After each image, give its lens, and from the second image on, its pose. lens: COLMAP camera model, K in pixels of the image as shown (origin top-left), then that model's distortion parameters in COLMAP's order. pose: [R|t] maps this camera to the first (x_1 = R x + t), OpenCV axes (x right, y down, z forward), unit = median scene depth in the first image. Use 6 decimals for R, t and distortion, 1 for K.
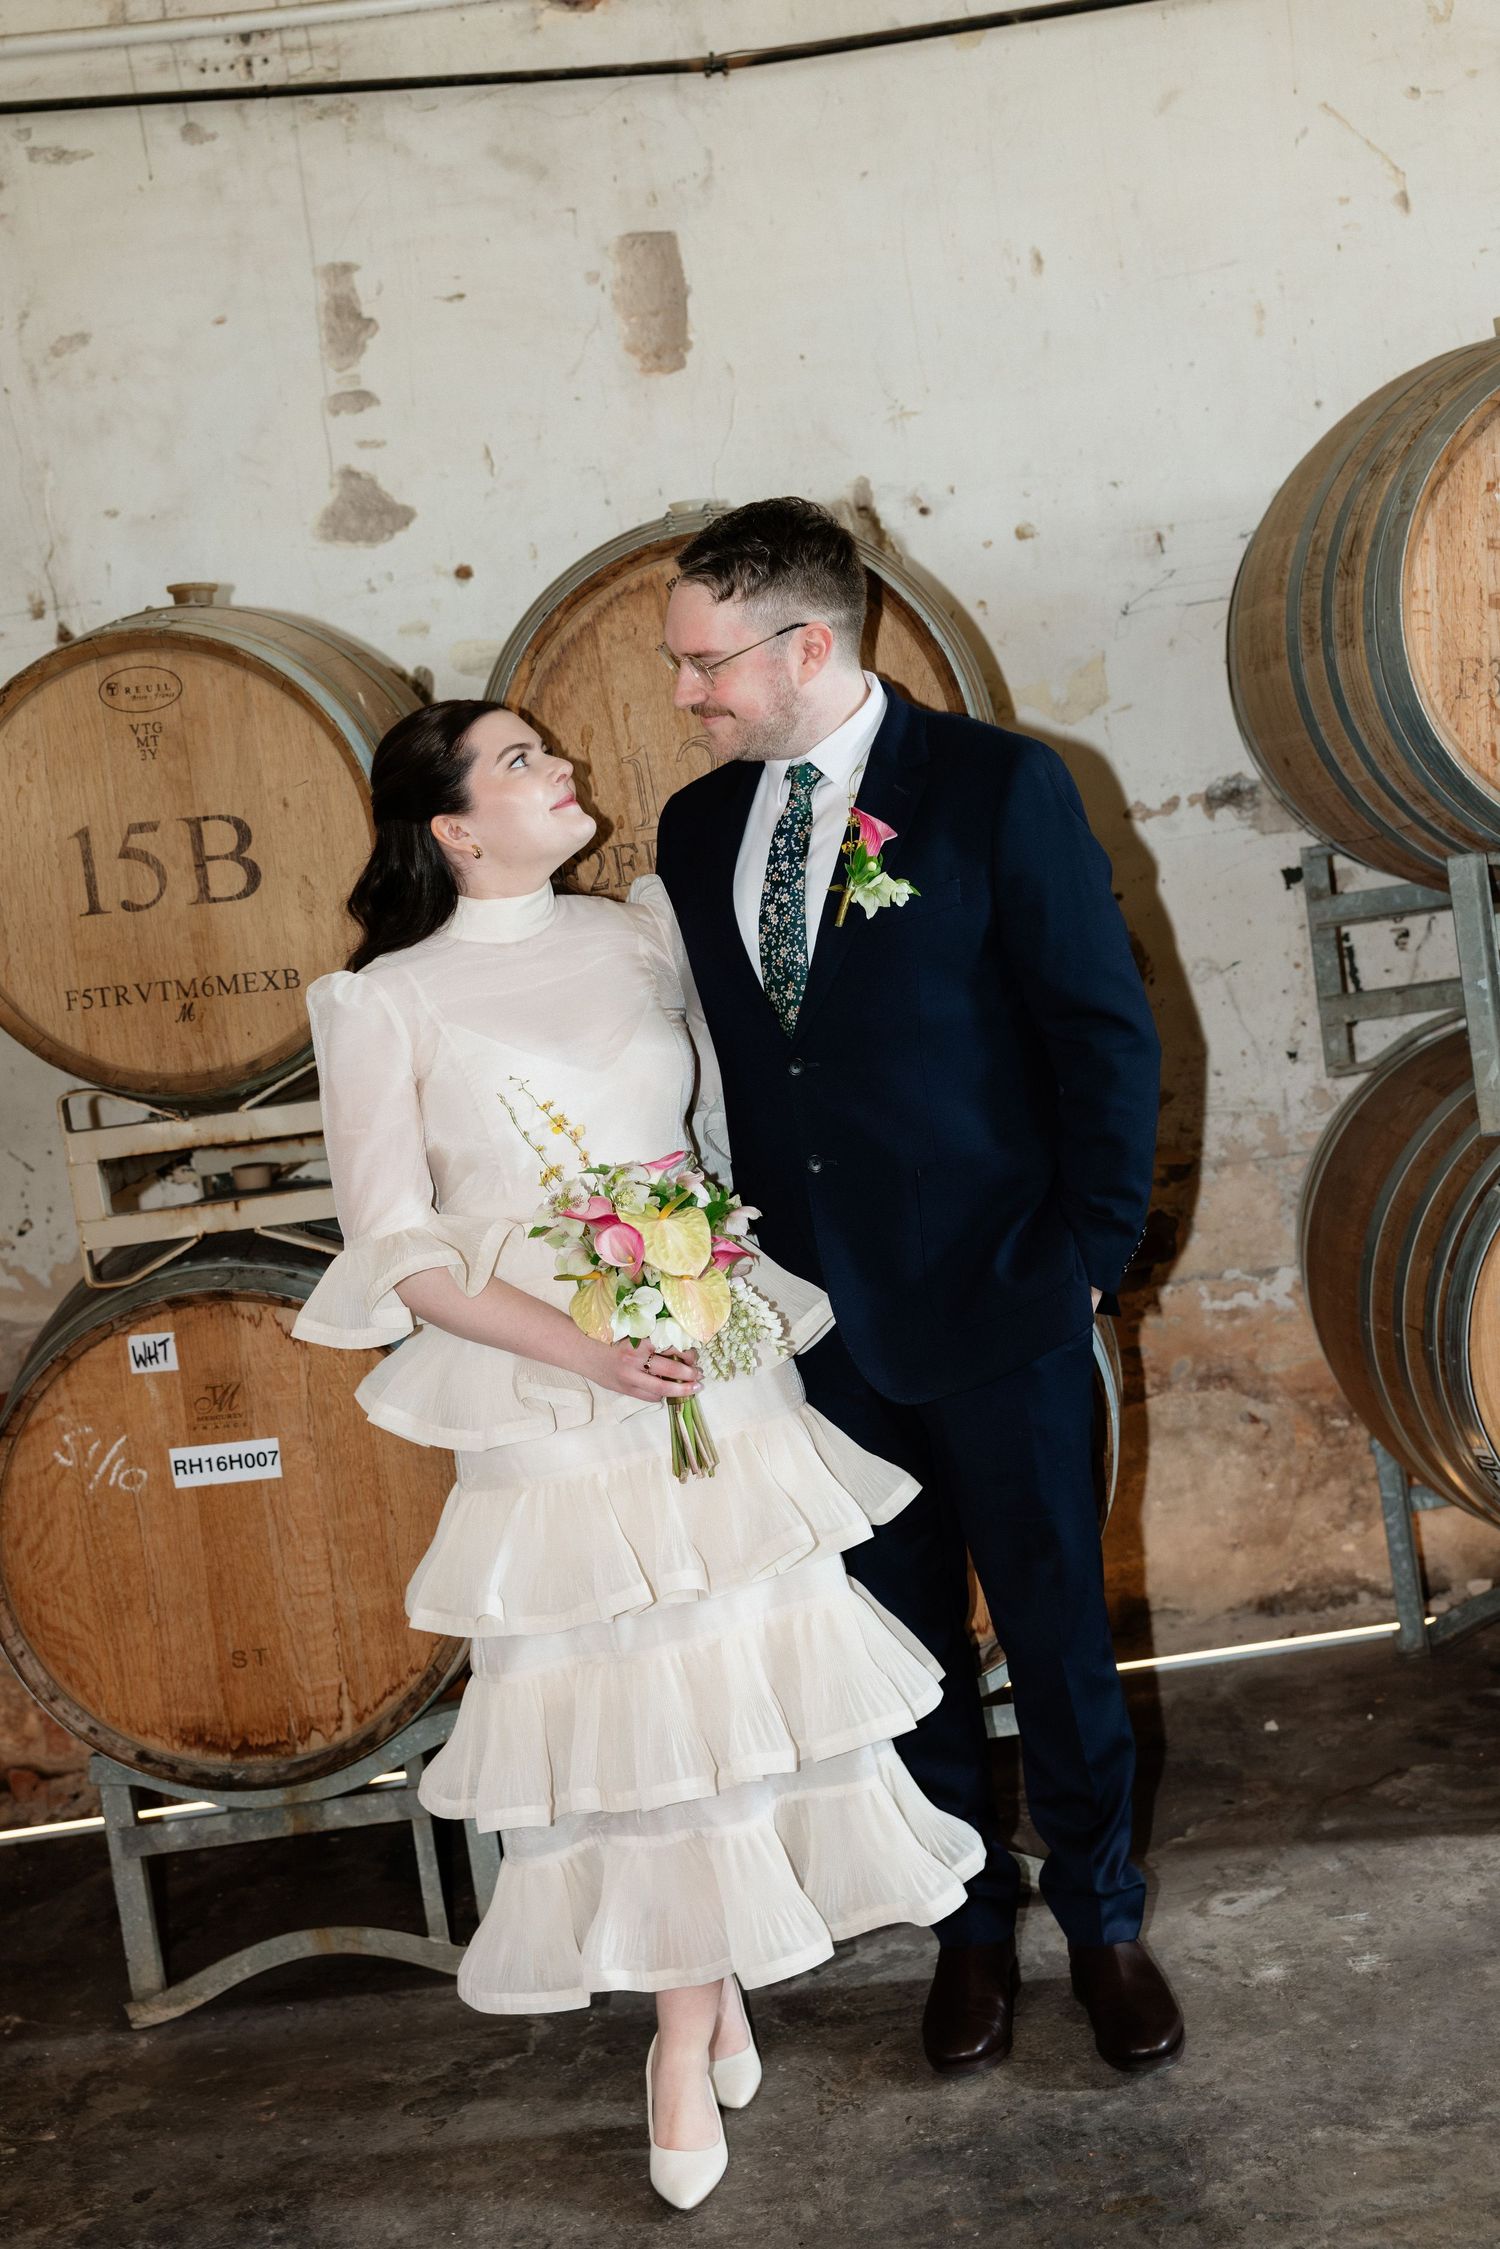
lens RADIAL K [[2980.2, 0, 744.0], [0, 2980.2, 1095.8], [0, 0, 1]] dist [0.007549, 0.000000]
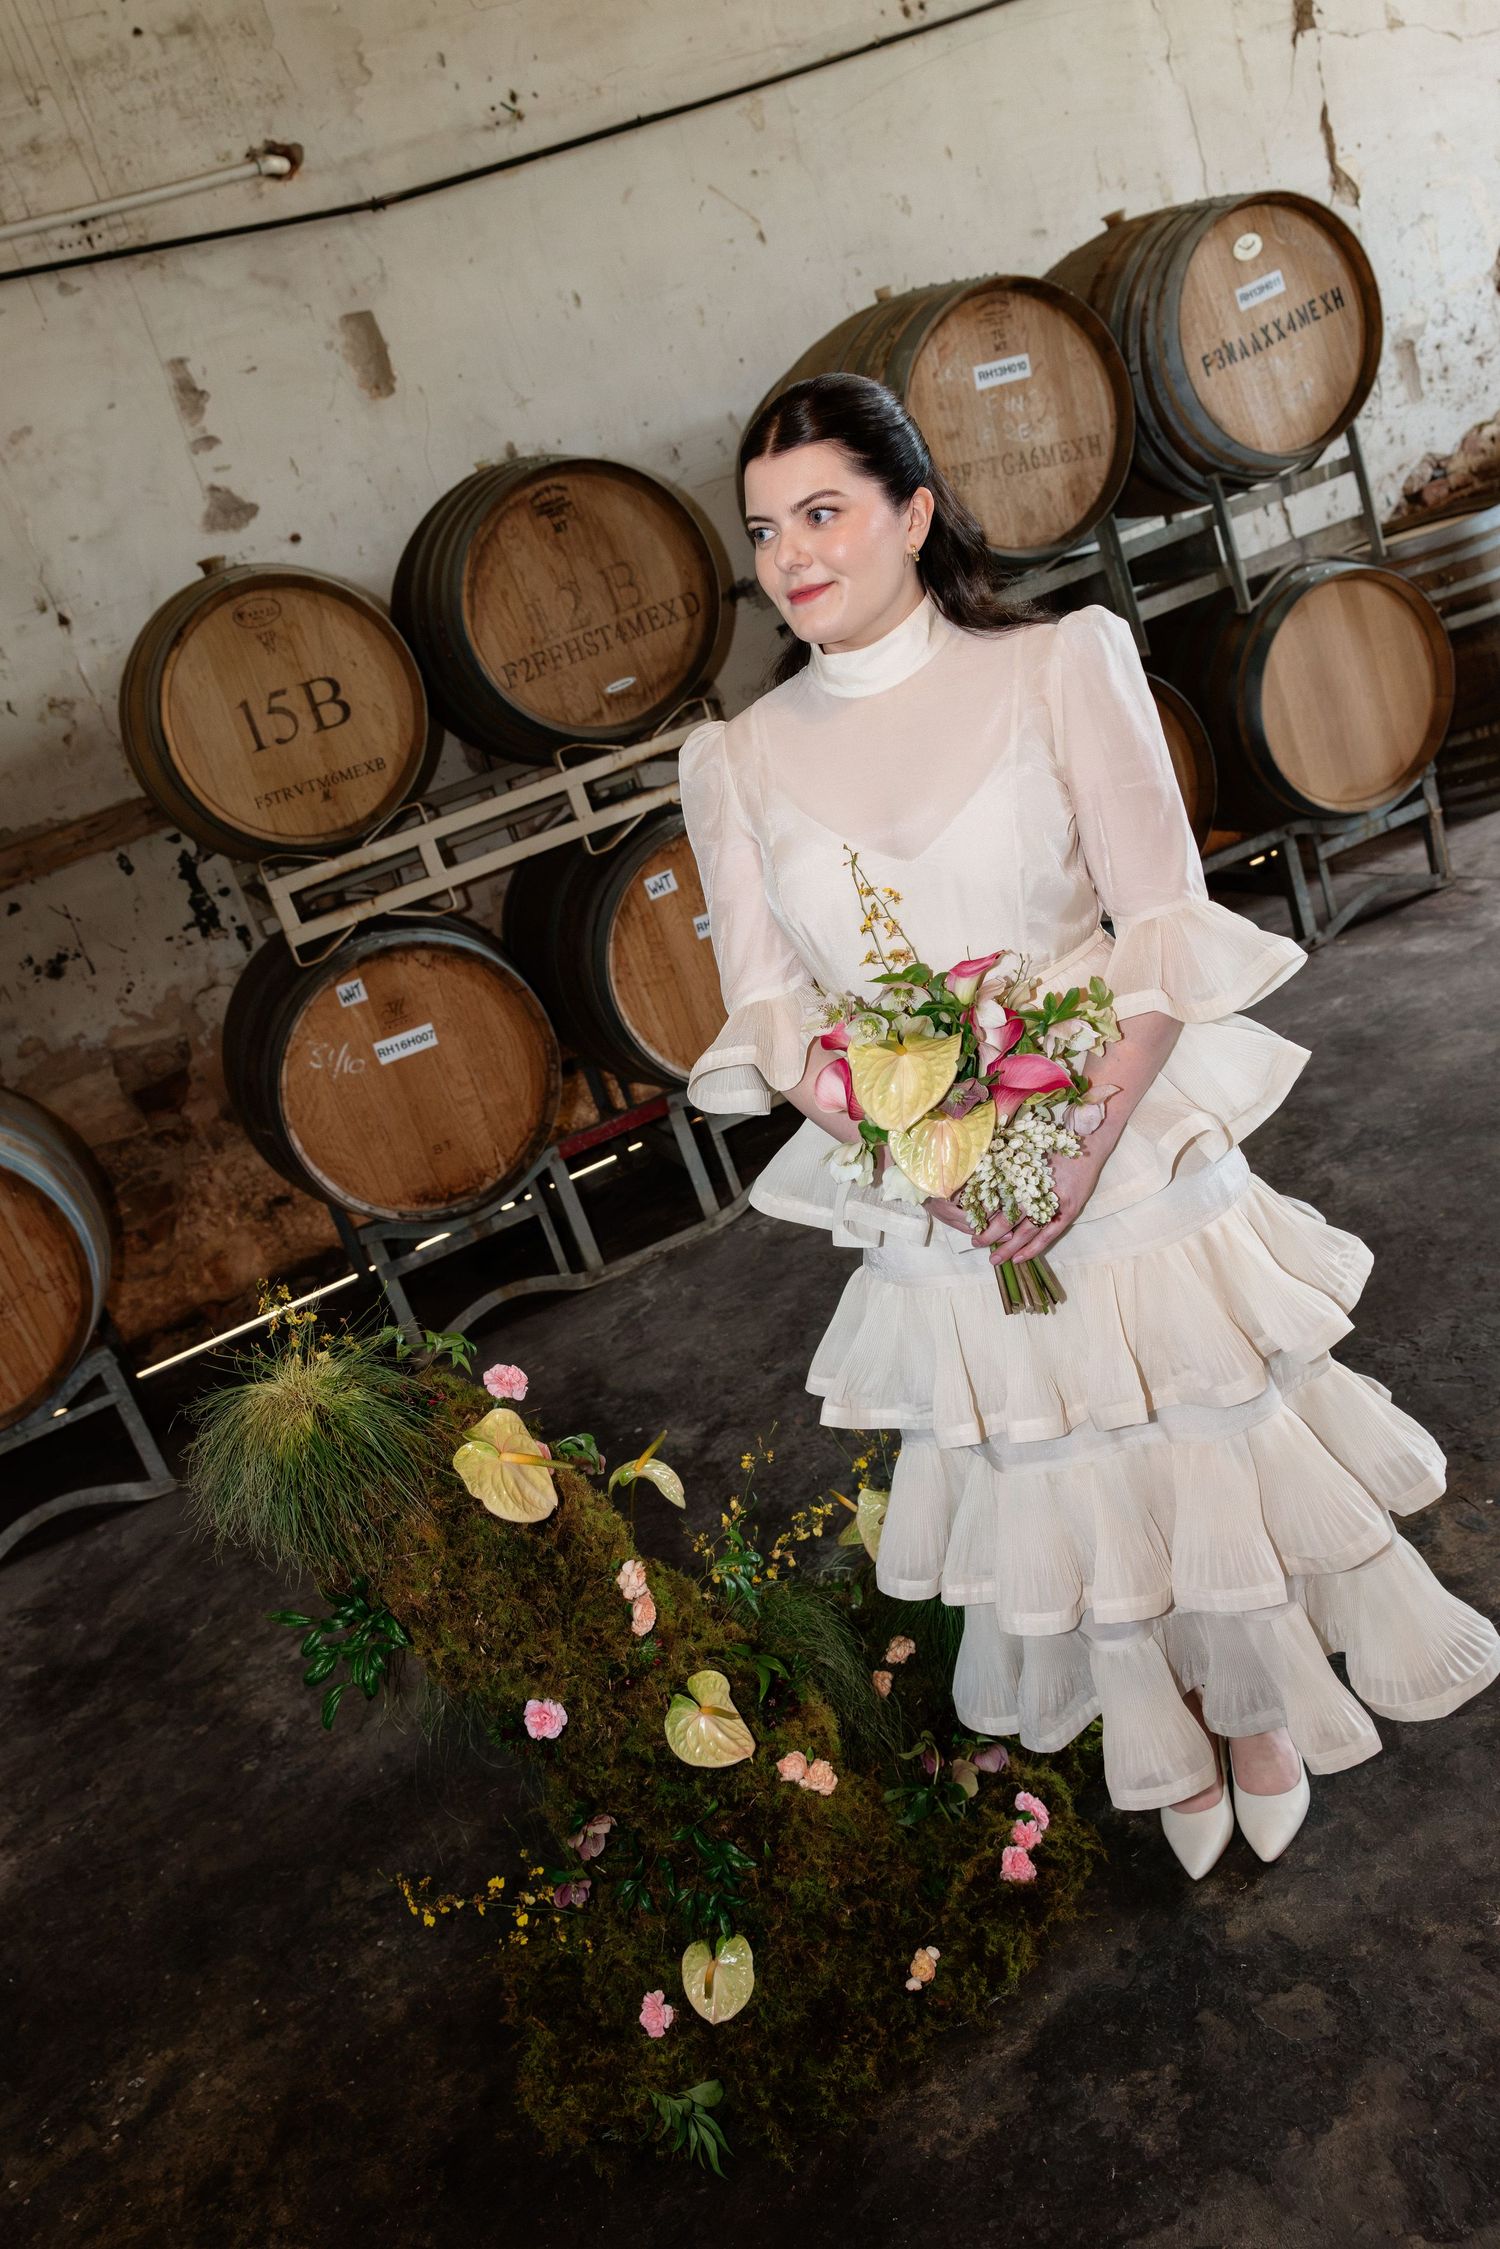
lens RADIAL K [[1954.4, 0, 730.0], [0, 1954.4, 1113.2], [0, 0, 1]] dist [0.008135, -0.012179]
pose [[0.917215, -0.261645, 0.300432, -0.344670], [0.226817, 0.962913, 0.146128, 0.035424], [-0.327523, -0.065887, 0.942543, -0.157568]]
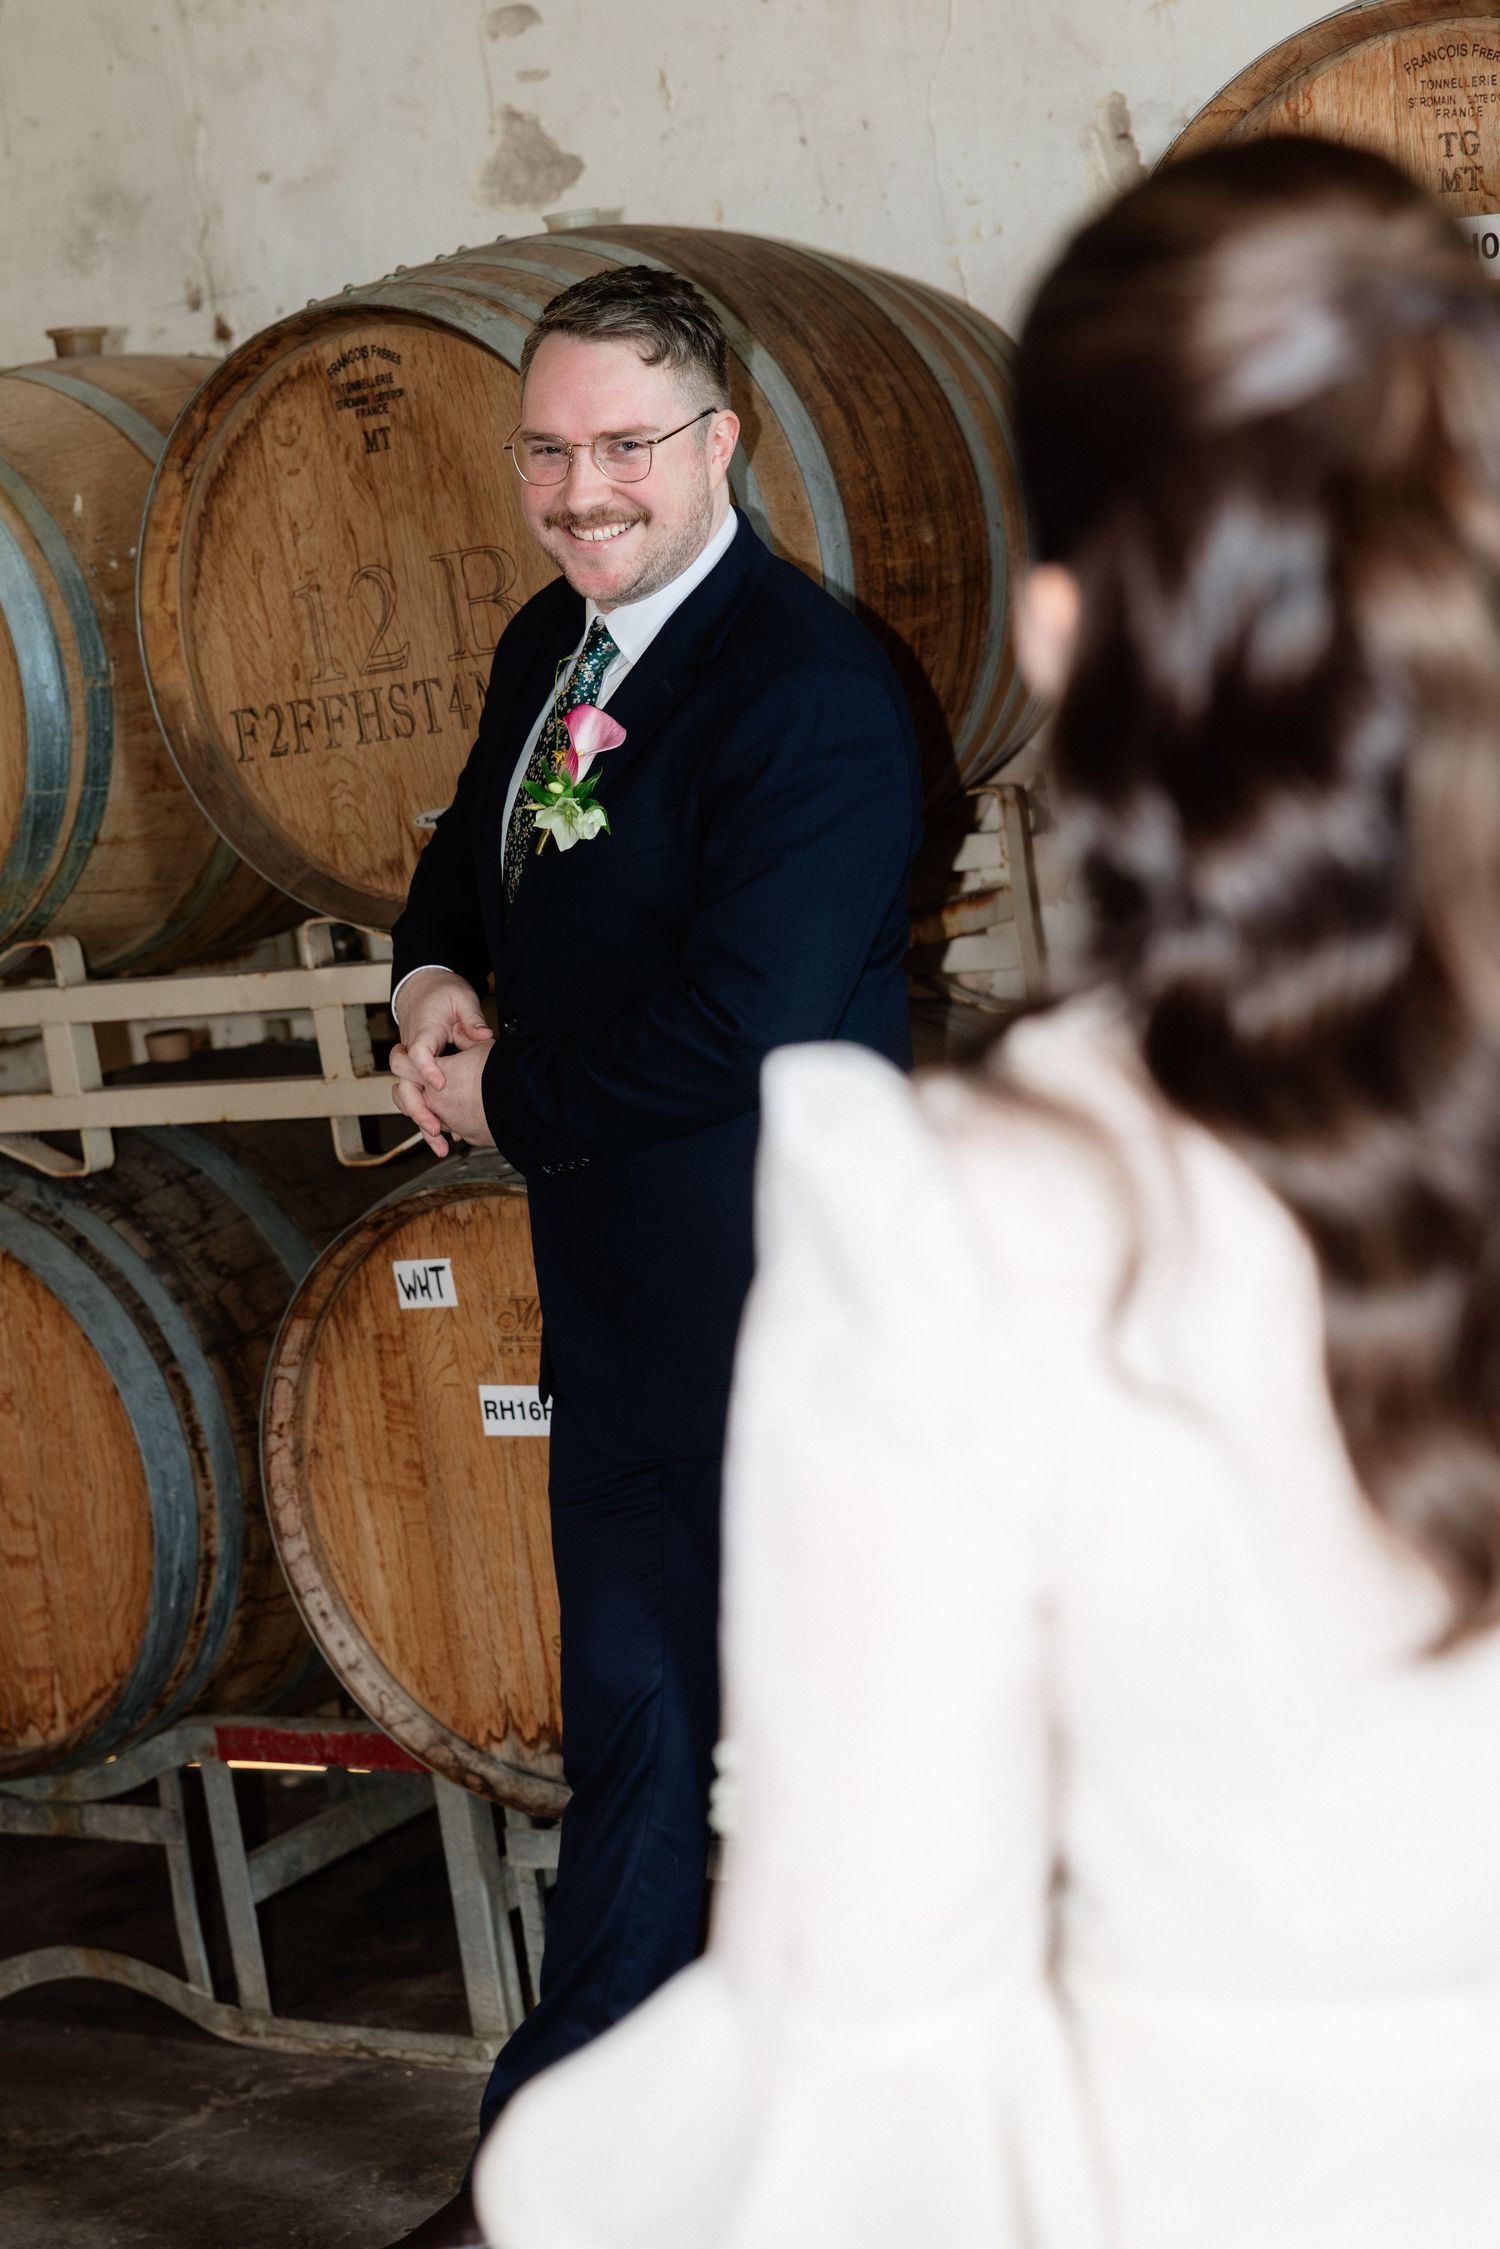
lens RADIAL K [[4407.6, 0, 604.9], [0, 4407.6, 1109.6], [0, 0, 1]] dist [0.002491, 0.000000]
pose [[0.821098, 0.093809, -0.563026, 0.664347], [-0.023892, 0.991186, 0.130303, -0.125377], [0.570288, -0.093540, 0.816102, 0.079693]]
